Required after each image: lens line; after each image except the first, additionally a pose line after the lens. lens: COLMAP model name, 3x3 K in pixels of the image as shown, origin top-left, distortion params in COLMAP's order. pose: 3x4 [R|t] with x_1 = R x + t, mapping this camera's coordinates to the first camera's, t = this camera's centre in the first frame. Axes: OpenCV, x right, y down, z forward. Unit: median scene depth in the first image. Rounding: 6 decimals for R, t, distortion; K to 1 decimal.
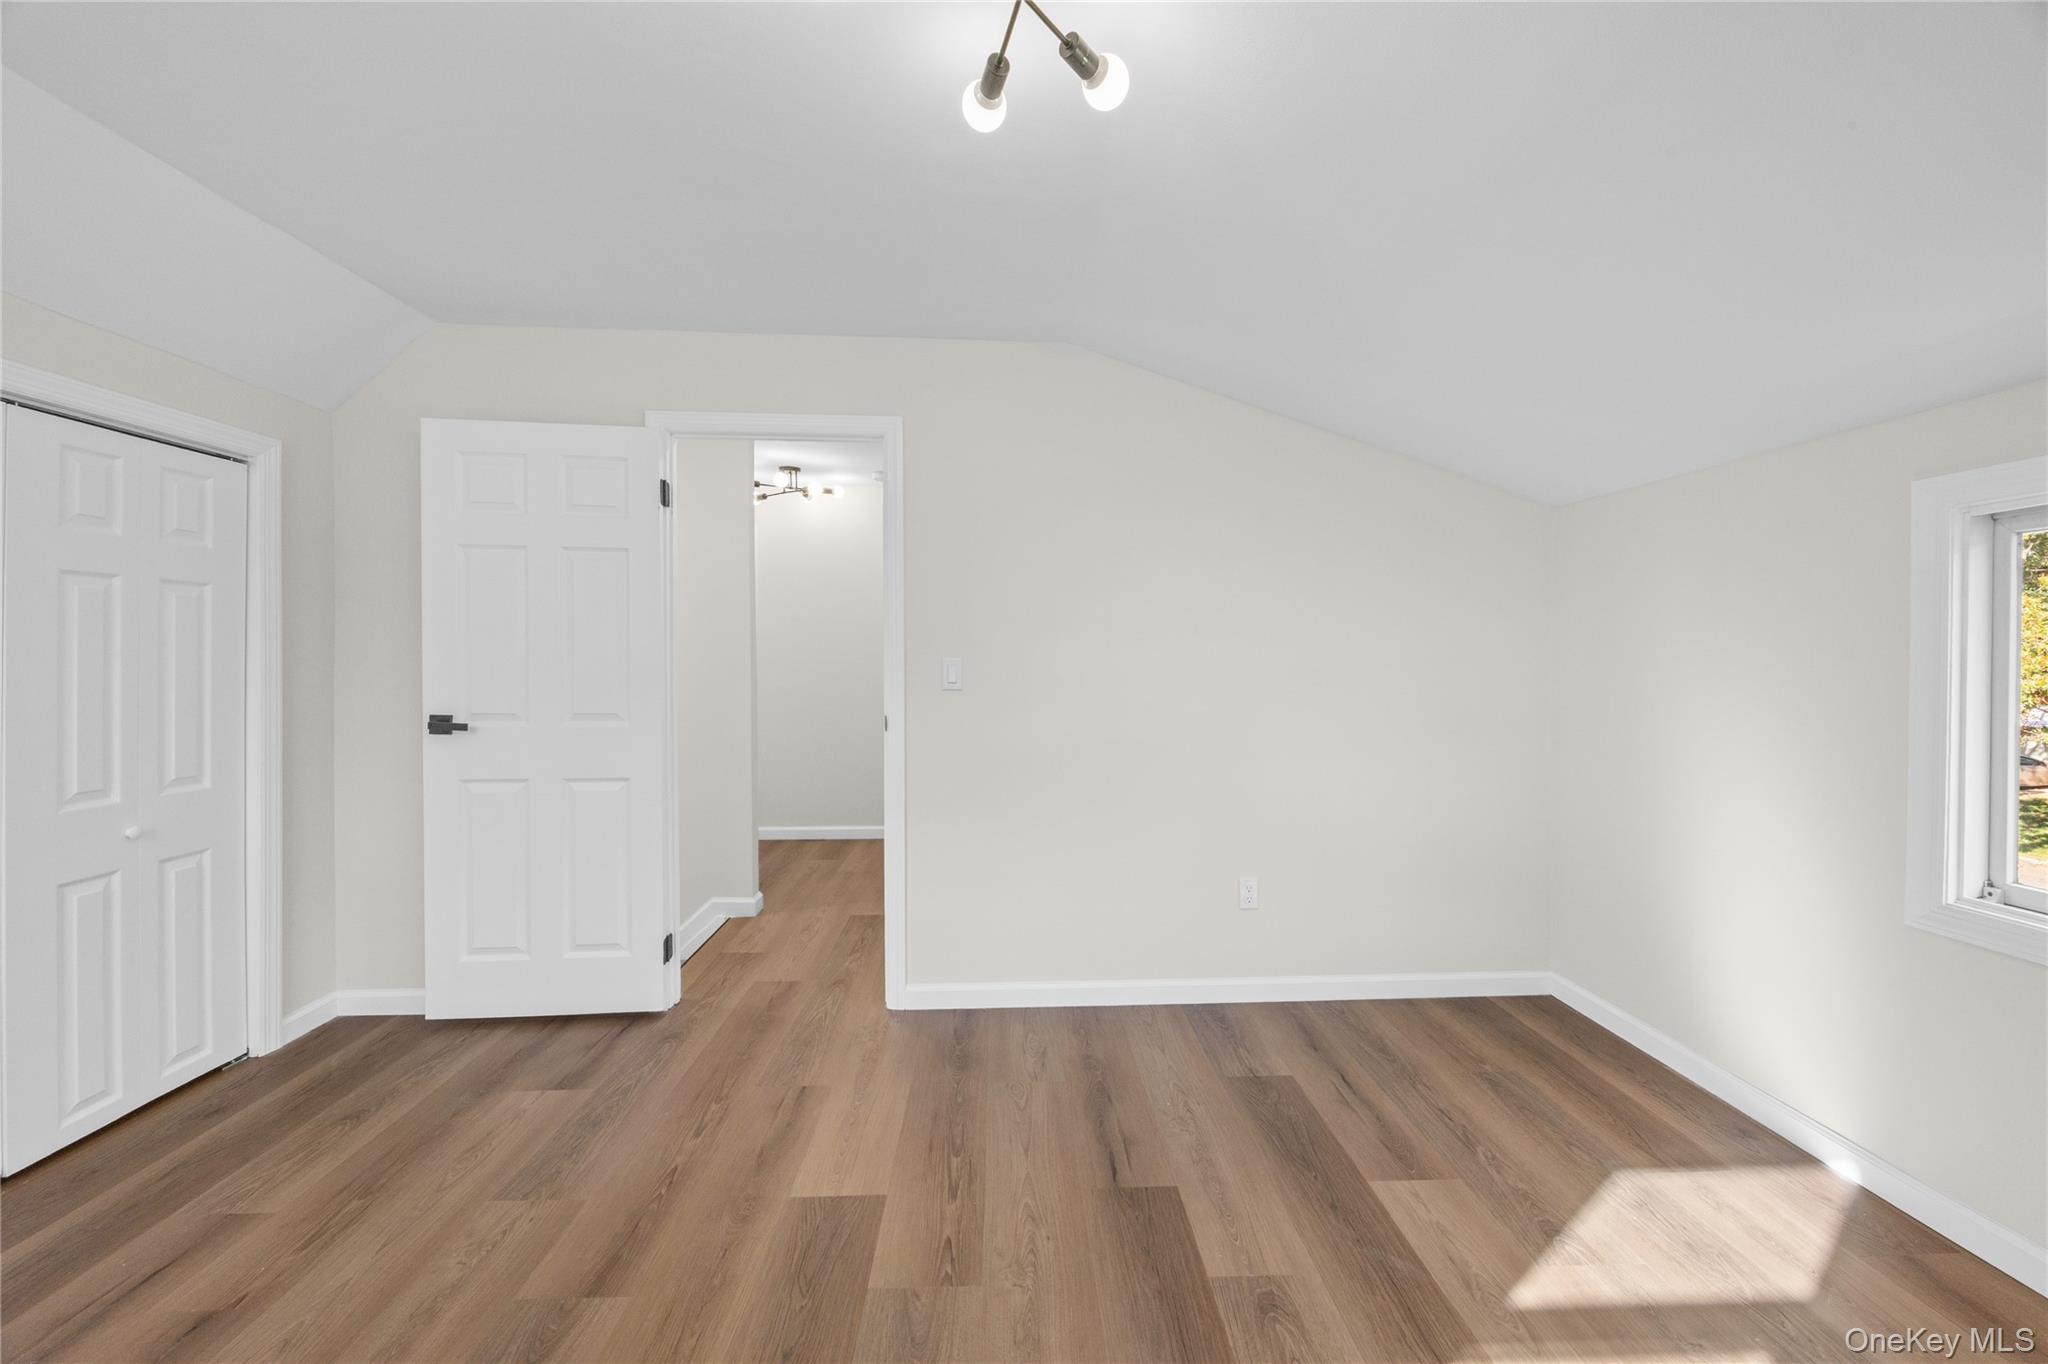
lens RADIAL K [[791.2, 0, 1029.2], [0, 791.2, 672.3], [0, 0, 1]] dist [-0.000998, -0.000301]
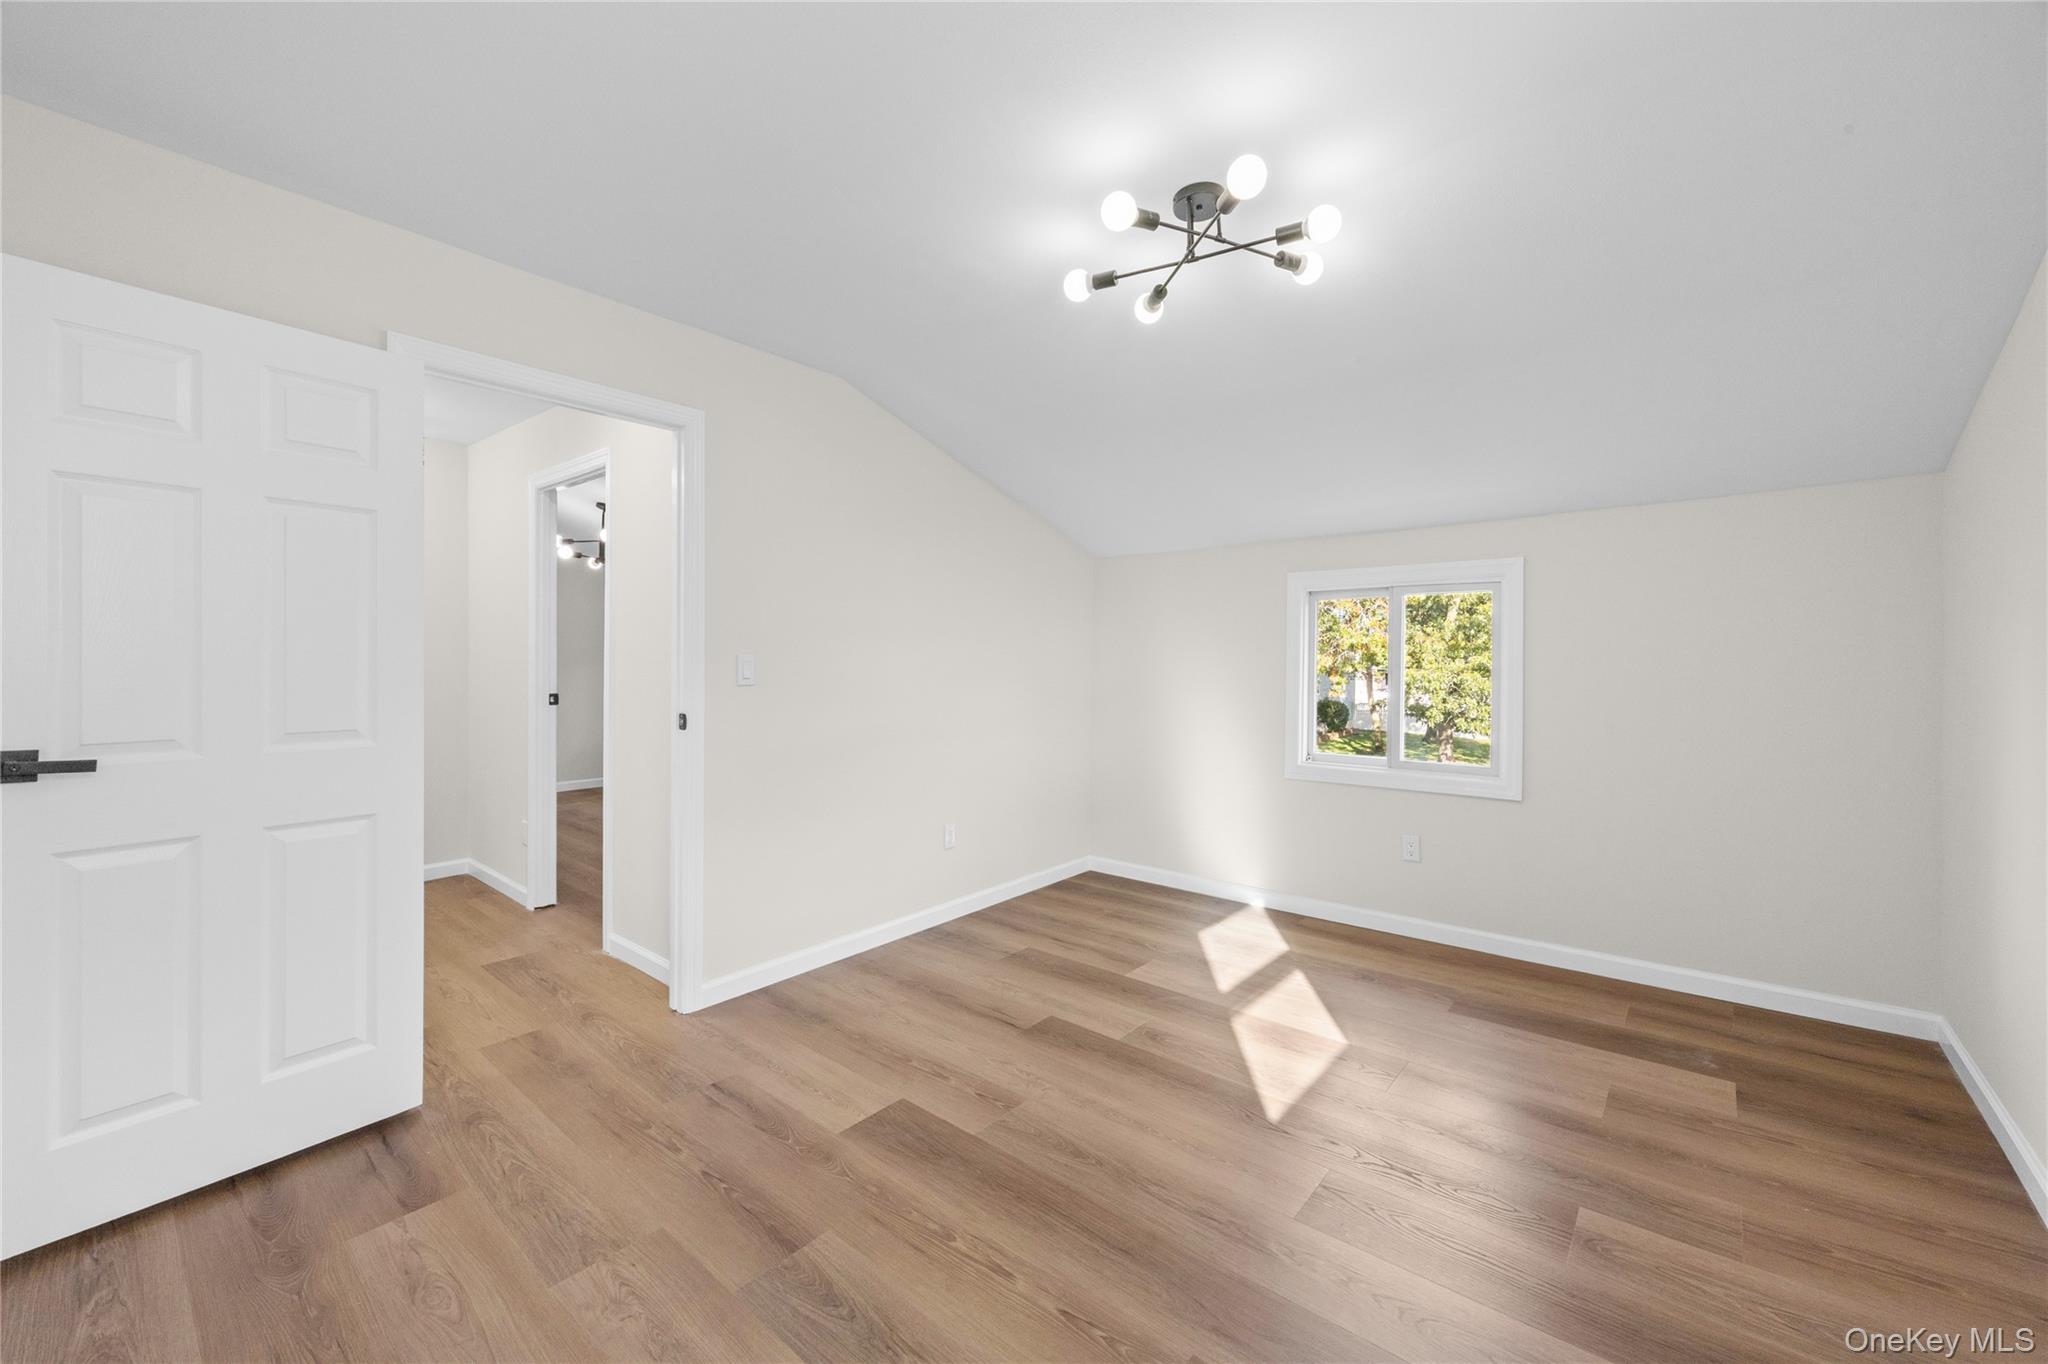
lens RADIAL K [[817.0, 0, 1024.0], [0, 817.0, 682.0], [0, 0, 1]] dist [0.001183, 0.000168]
pose [[0.673320, -0.026446, 0.738878, -0.761503], [0.011500, 0.999614, 0.025299, -0.005416], [-0.739262, -0.008537, 0.673364, 0.018081]]
